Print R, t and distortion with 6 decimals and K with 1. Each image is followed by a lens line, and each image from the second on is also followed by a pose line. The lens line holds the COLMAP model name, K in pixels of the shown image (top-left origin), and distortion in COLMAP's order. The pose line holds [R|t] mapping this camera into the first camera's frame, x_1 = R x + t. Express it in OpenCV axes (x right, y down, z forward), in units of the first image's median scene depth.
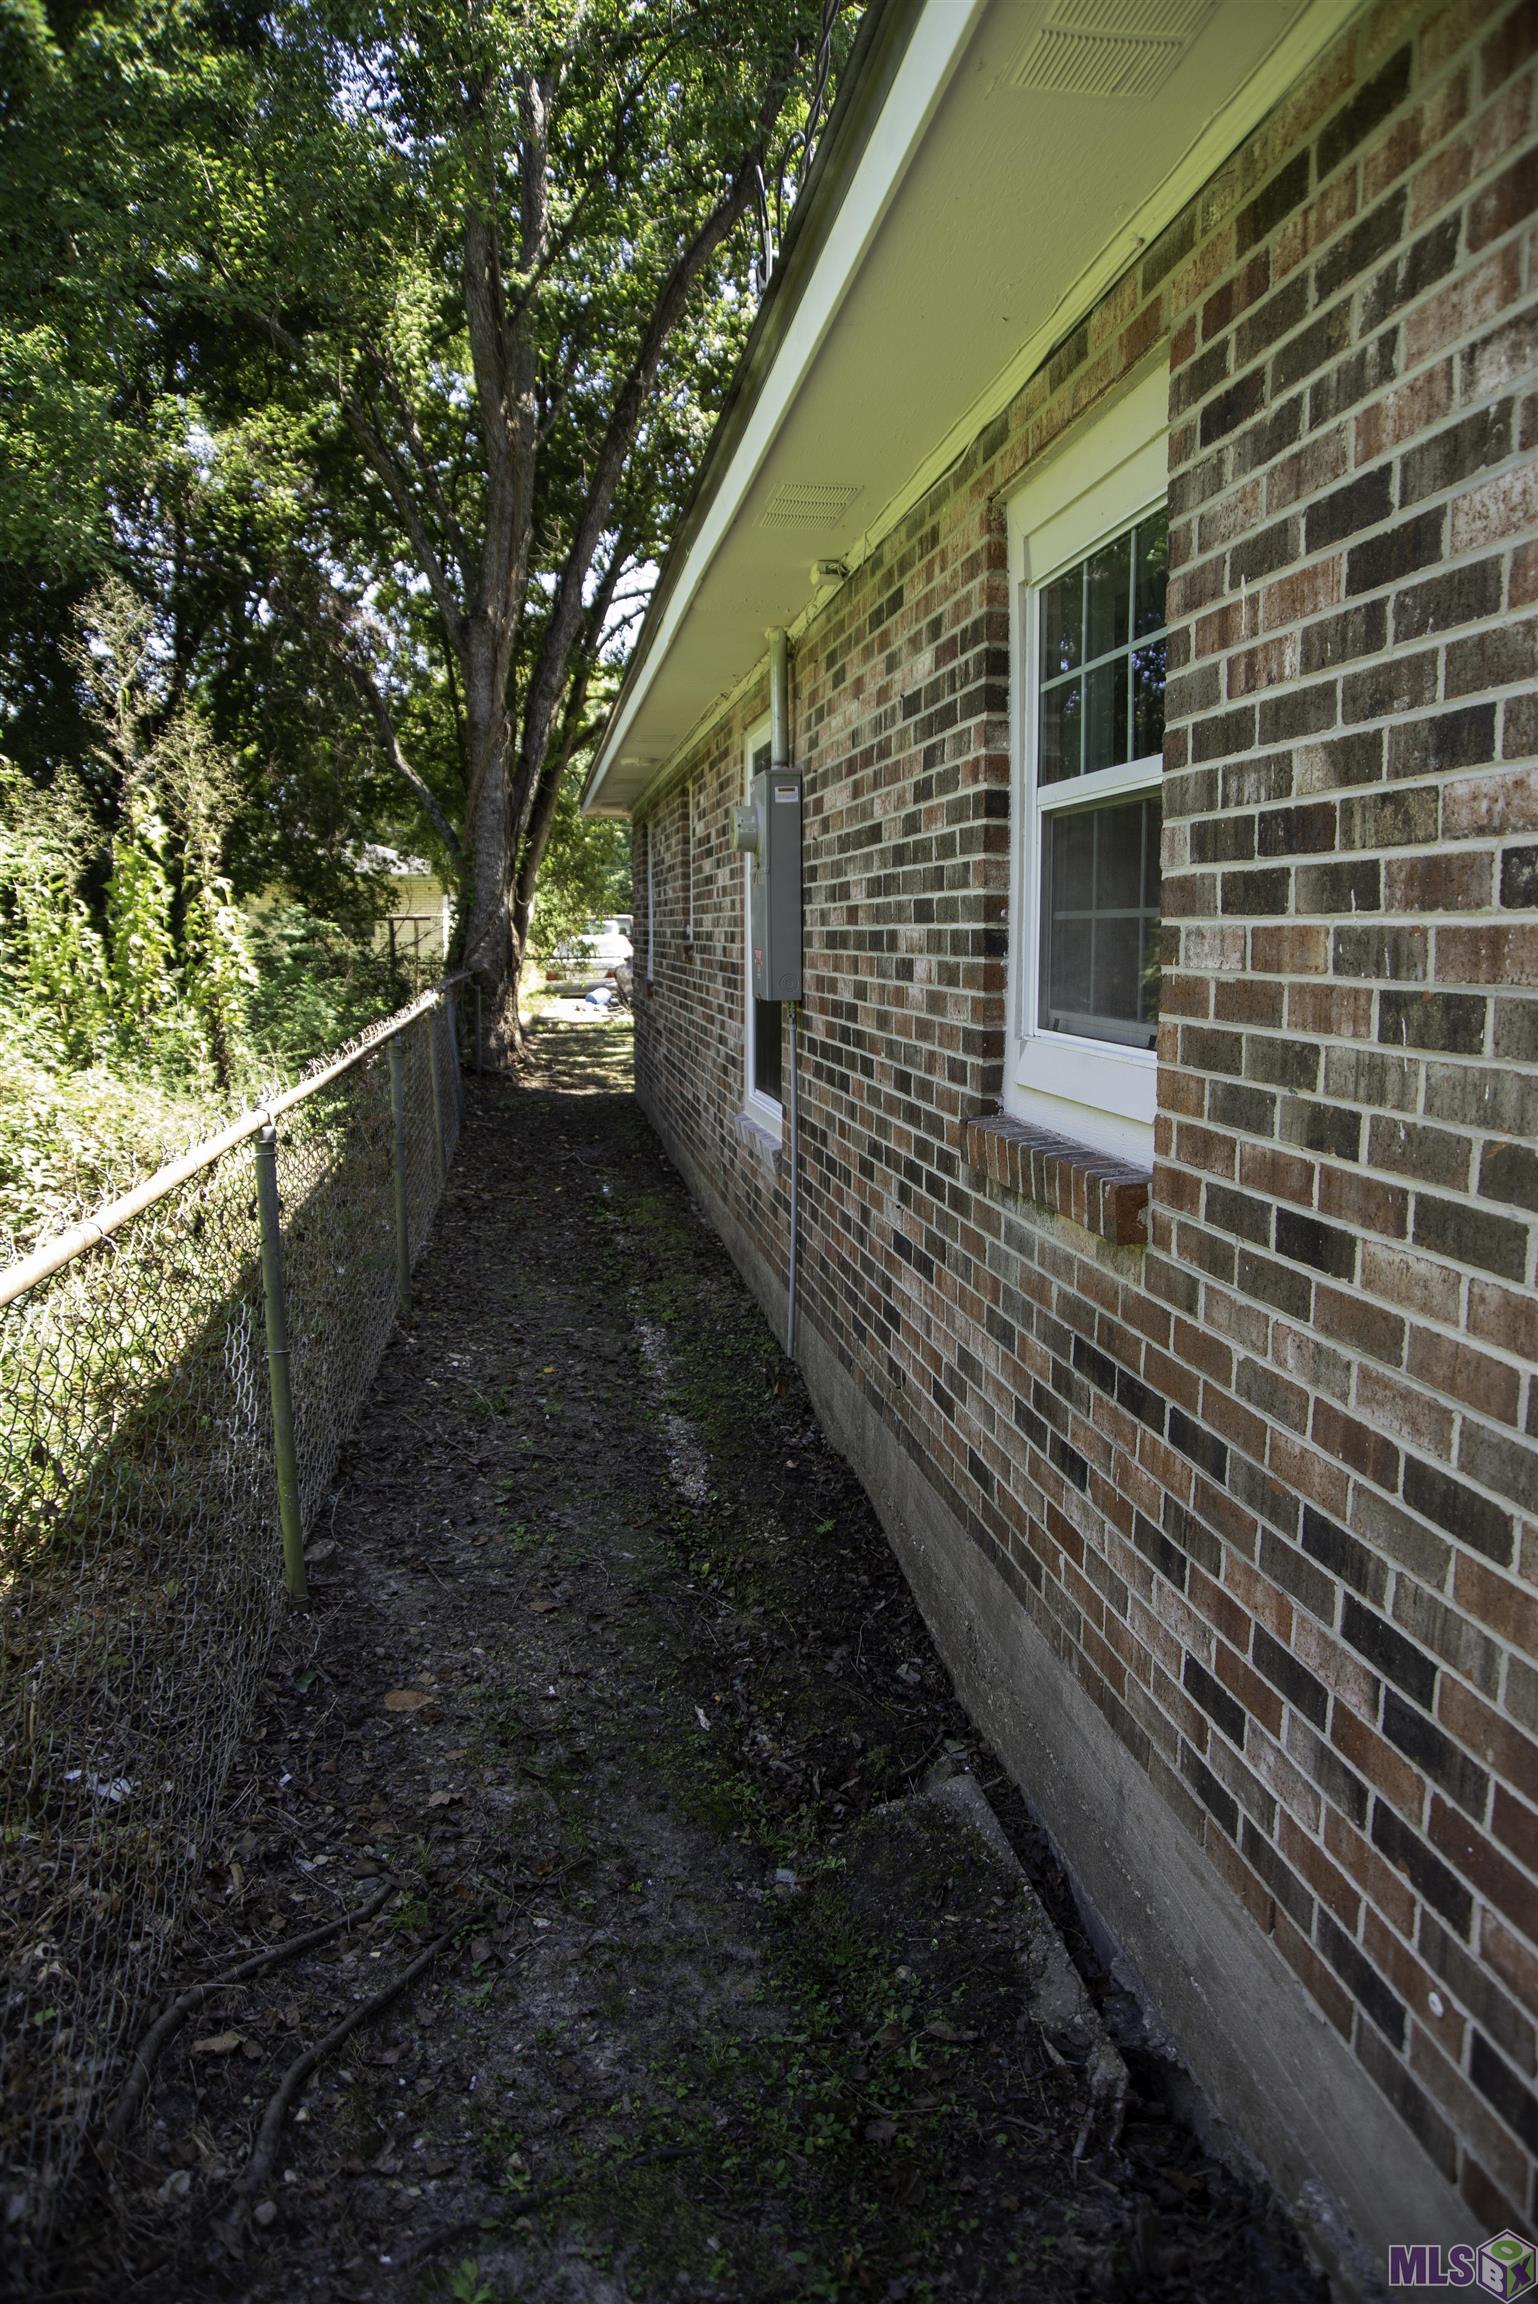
lens RADIAL K [[1554.4, 0, 769.0], [0, 1554.4, 1152.0], [0, 0, 1]] dist [-0.143903, 0.114617]
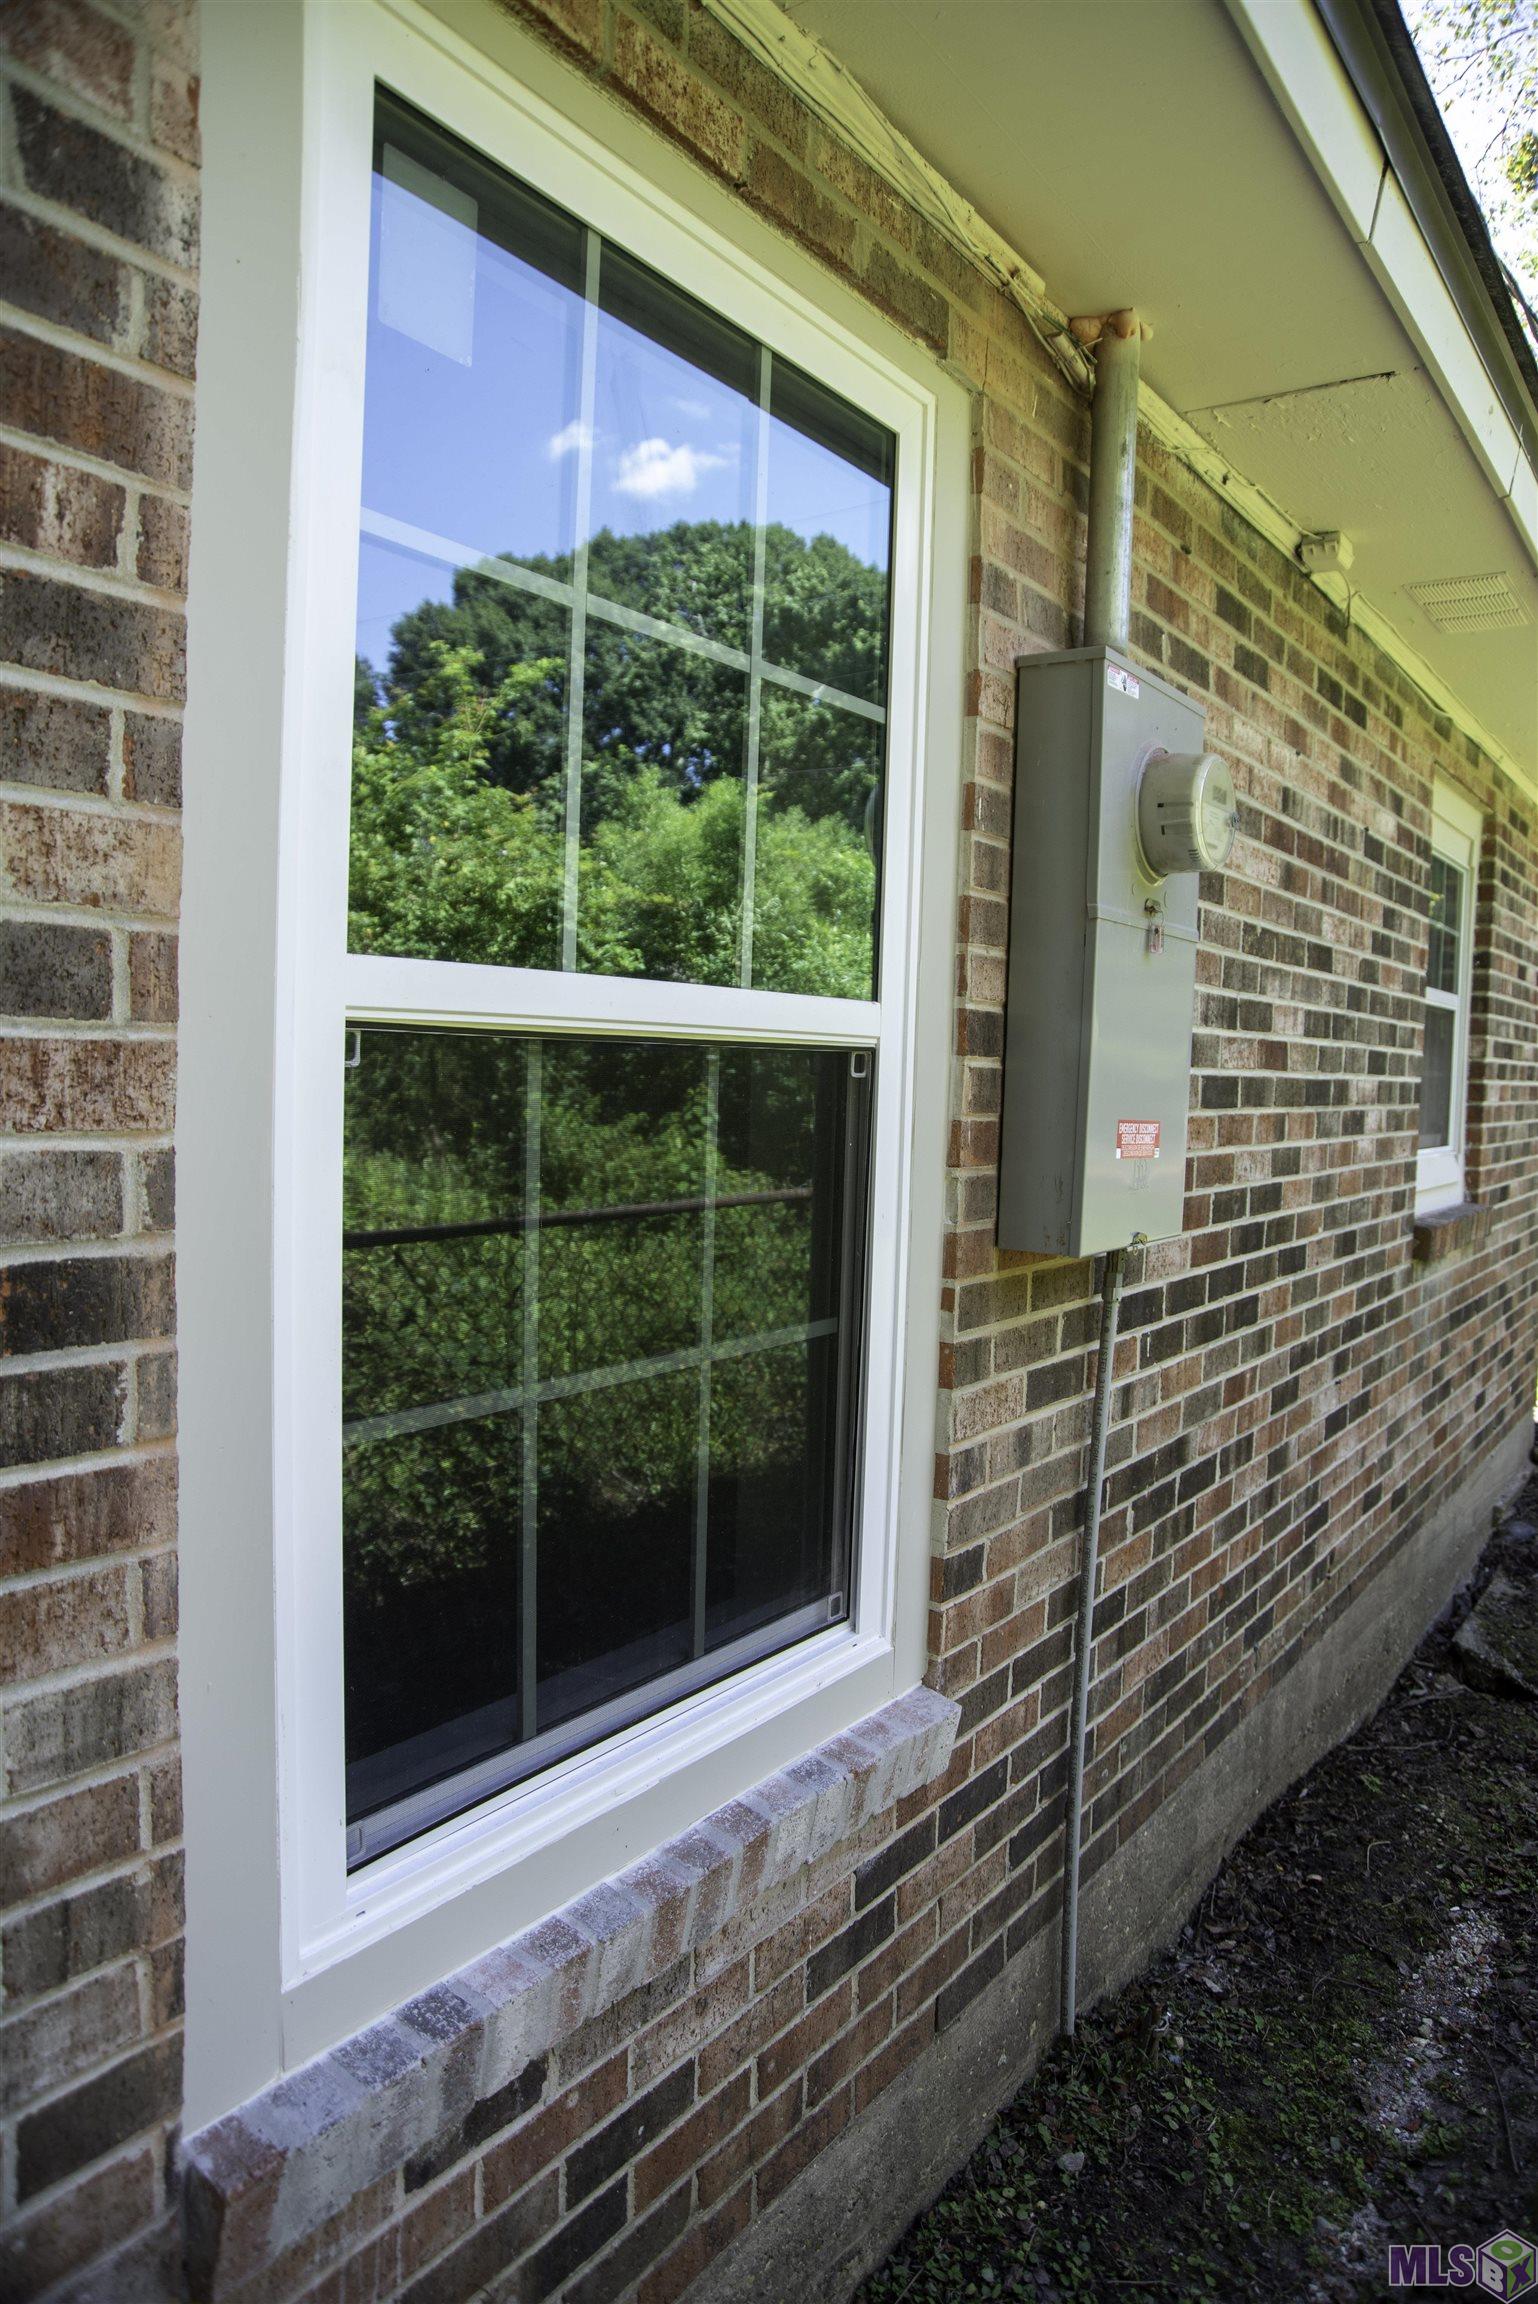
lens RADIAL K [[1554.4, 0, 769.0], [0, 1554.4, 1152.0], [0, 0, 1]] dist [-0.143903, 0.114617]
pose [[-0.725129, -0.055395, 0.686382, -0.287649], [0.071754, 0.985255, 0.155320, -0.268231], [-0.684865, 0.161877, -0.710462, 1.895114]]
